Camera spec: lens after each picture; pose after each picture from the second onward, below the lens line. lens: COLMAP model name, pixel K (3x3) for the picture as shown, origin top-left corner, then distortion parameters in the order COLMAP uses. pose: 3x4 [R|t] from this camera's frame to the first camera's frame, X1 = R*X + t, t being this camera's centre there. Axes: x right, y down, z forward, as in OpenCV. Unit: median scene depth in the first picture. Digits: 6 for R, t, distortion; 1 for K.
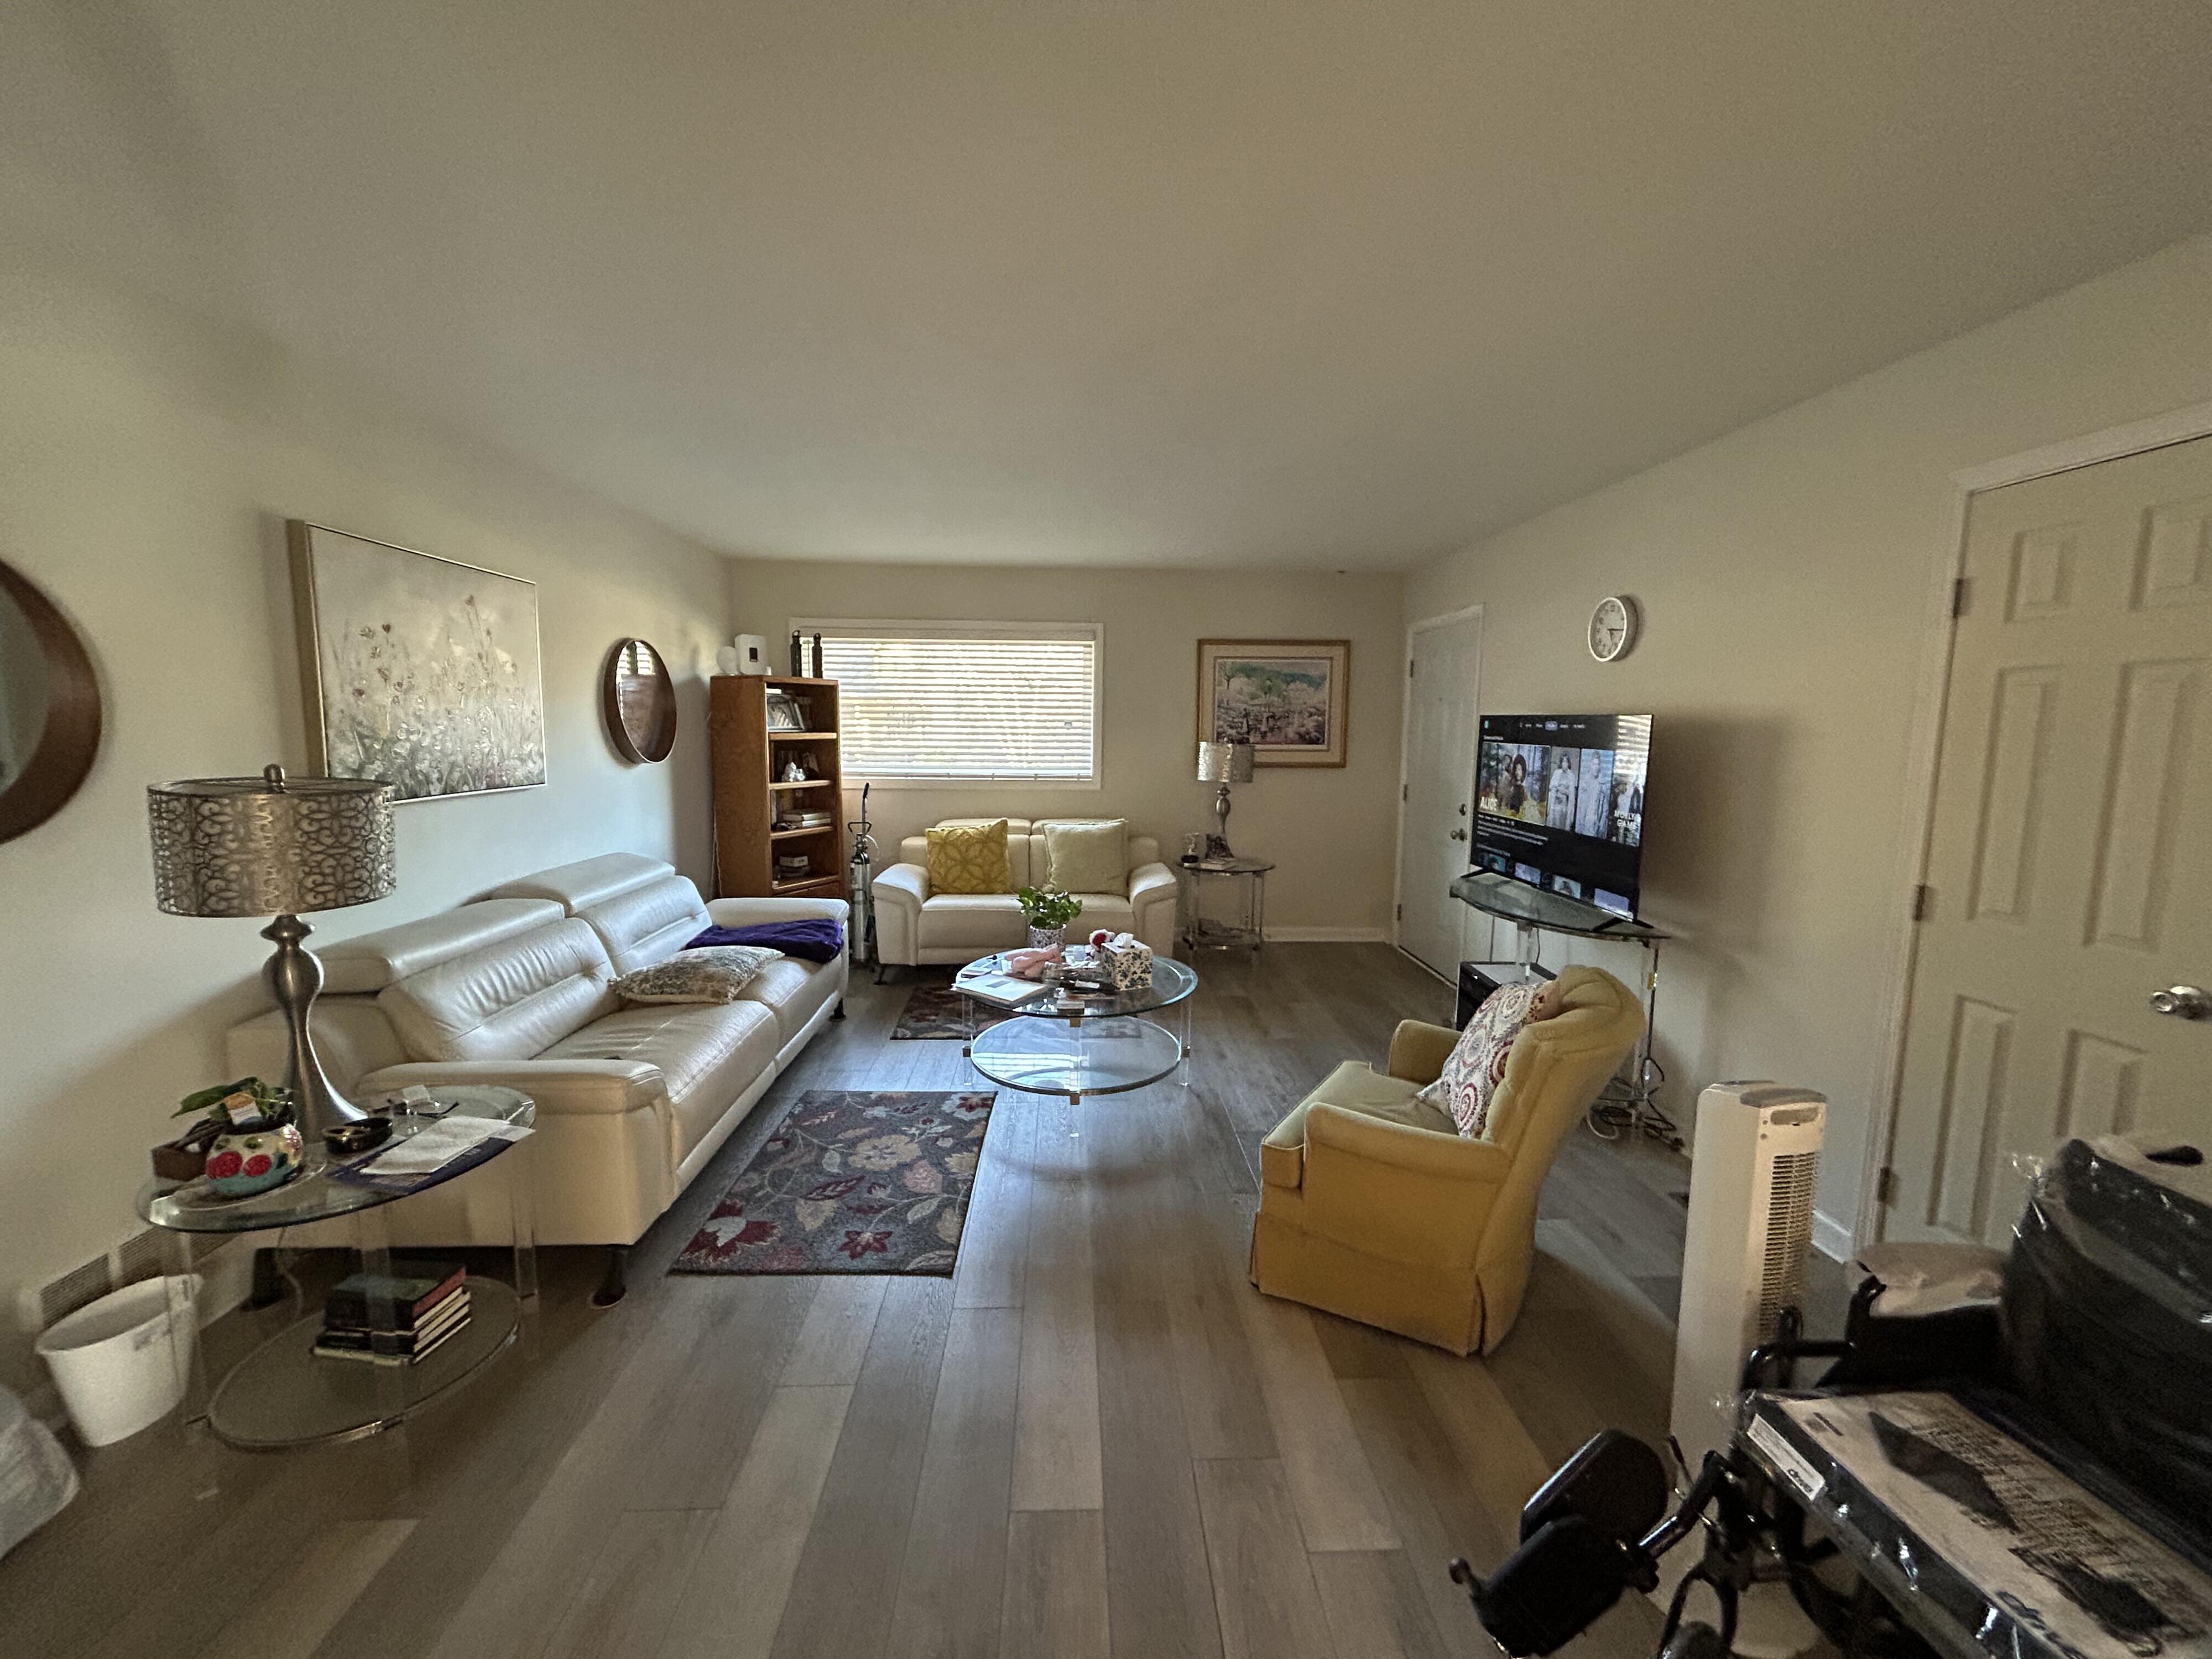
lens RADIAL K [[891.4, 0, 1097.9], [0, 891.4, 829.1], [0, 0, 1]] dist [-0.000064, -0.000240]
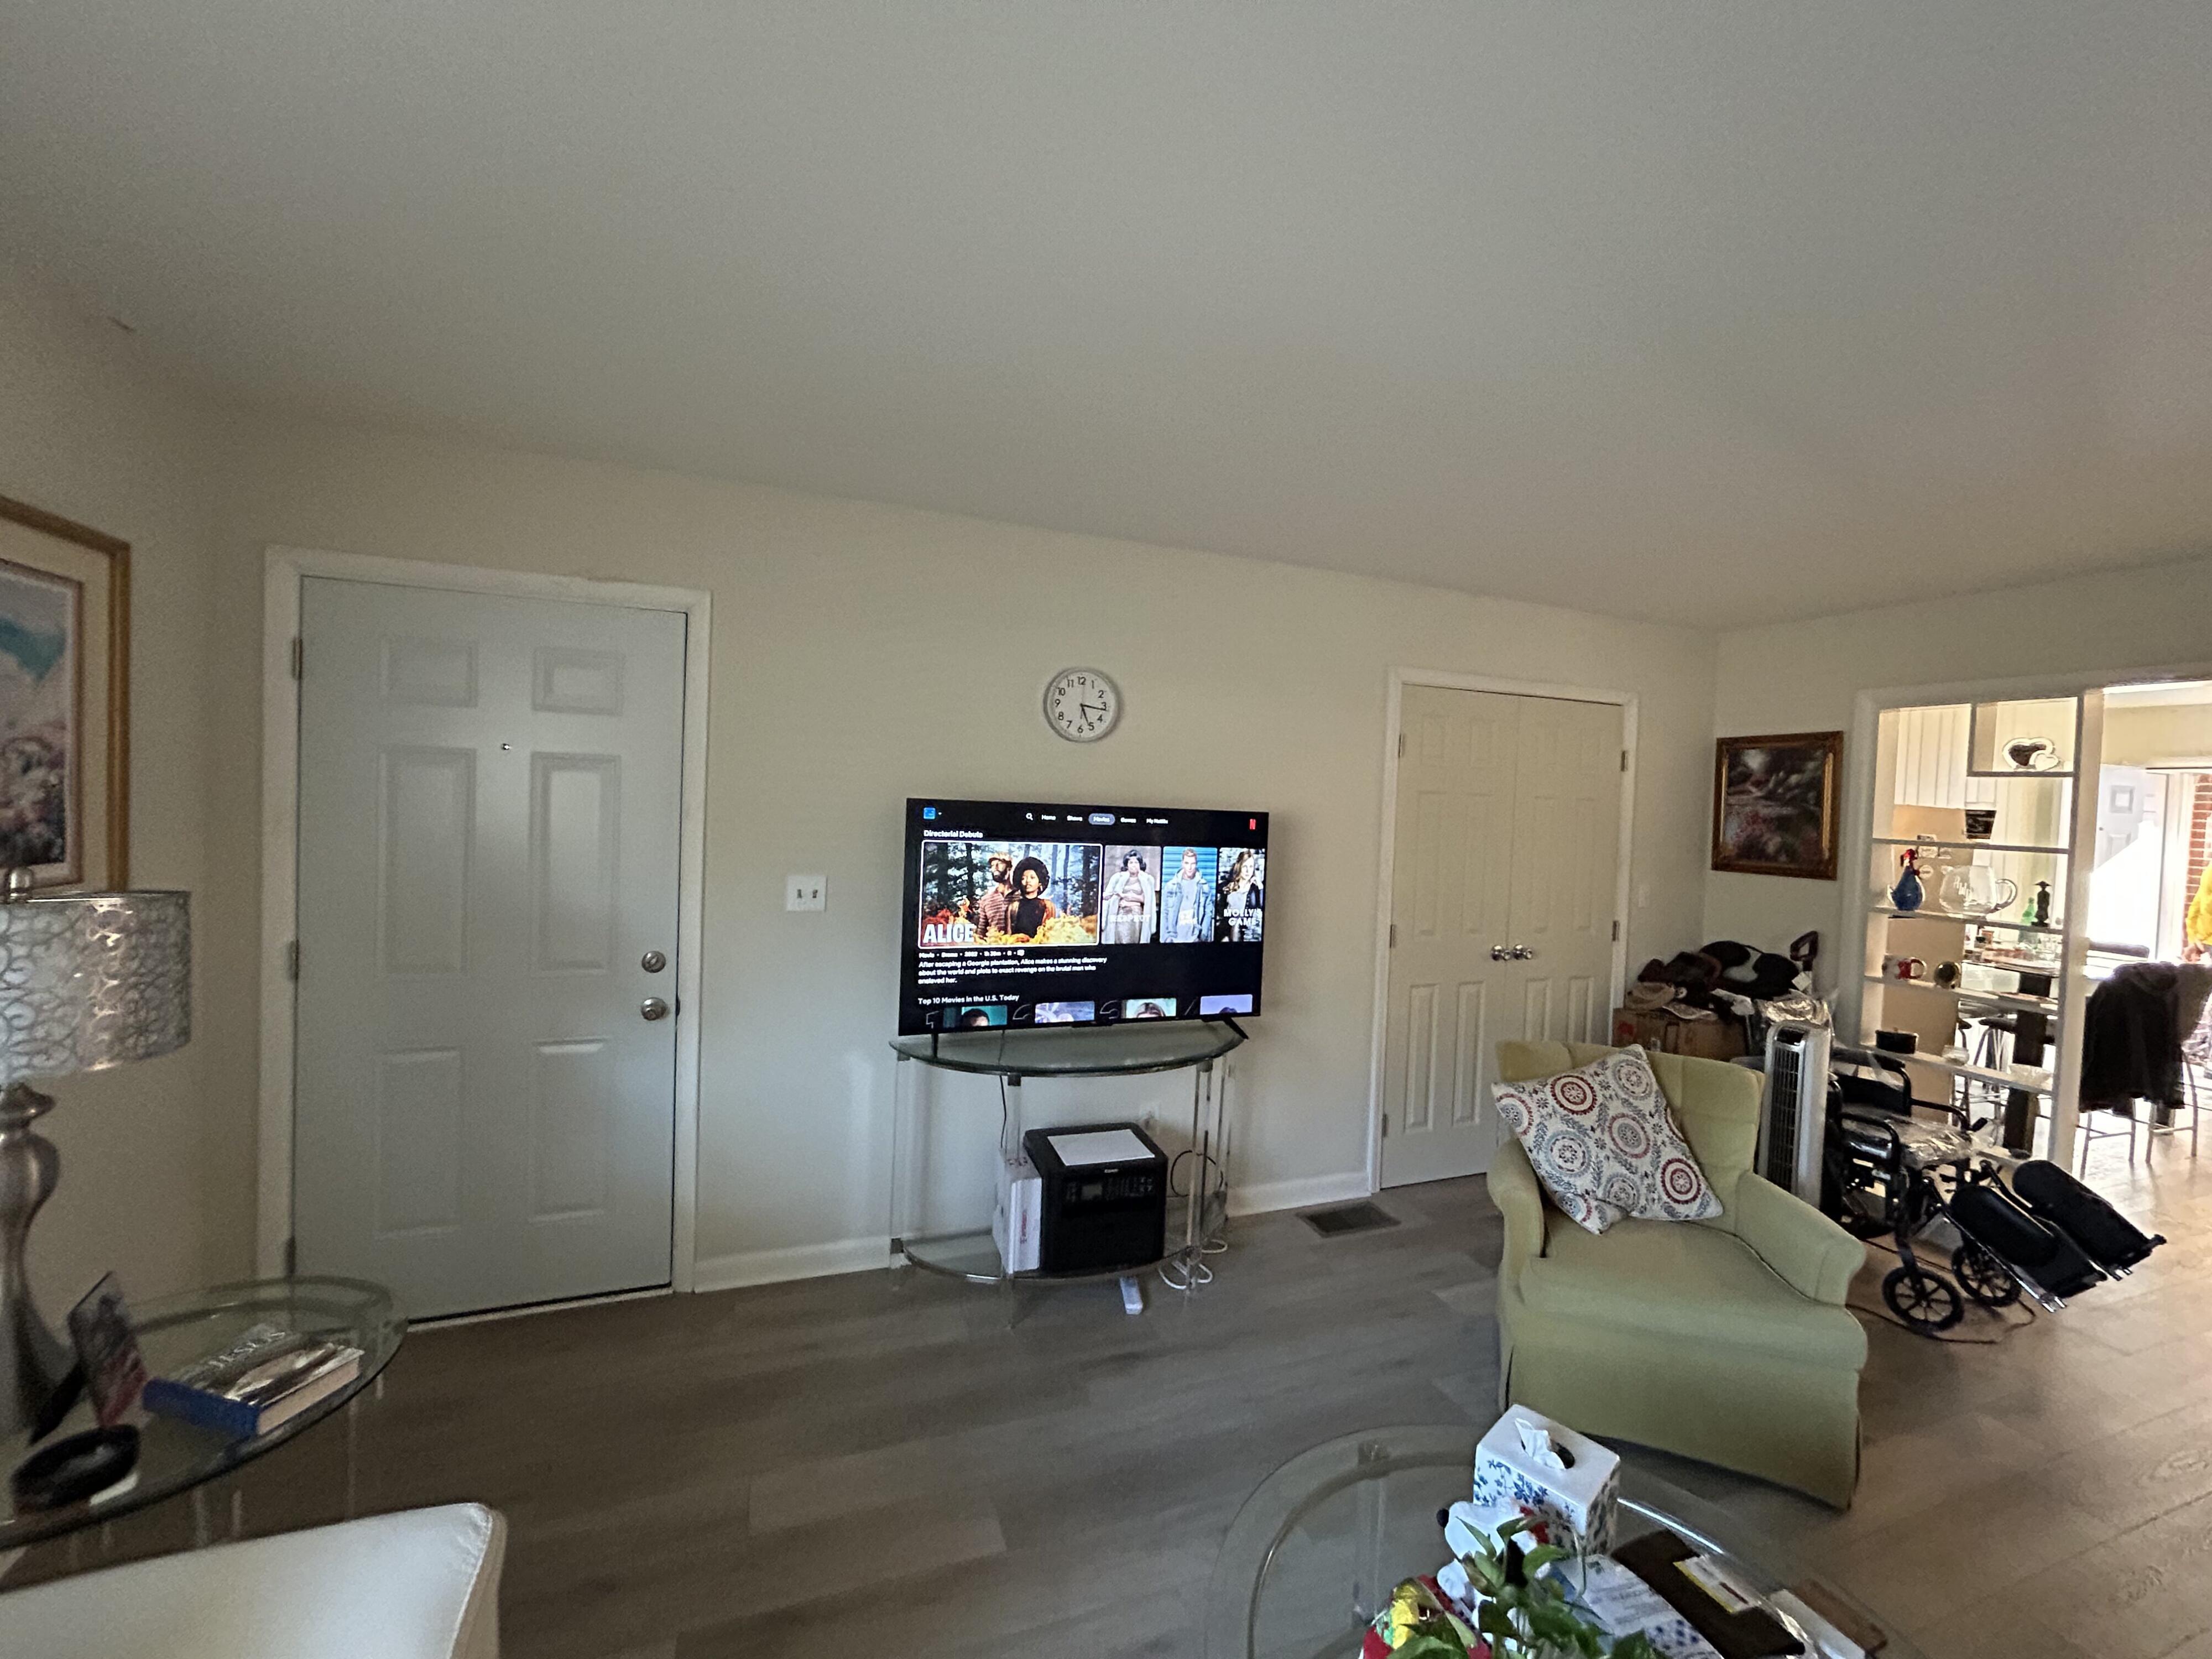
lens RADIAL K [[891.4, 0, 1105.2], [0, 891.4, 824.0], [0, 0, 1]] dist [-0.000064, -0.000240]
pose [[-0.323583, -0.047169, 0.945023, -0.253262], [0.074672, 0.994369, 0.075200, -0.175167], [-0.943249, 0.094901, -0.318239, 1.277481]]
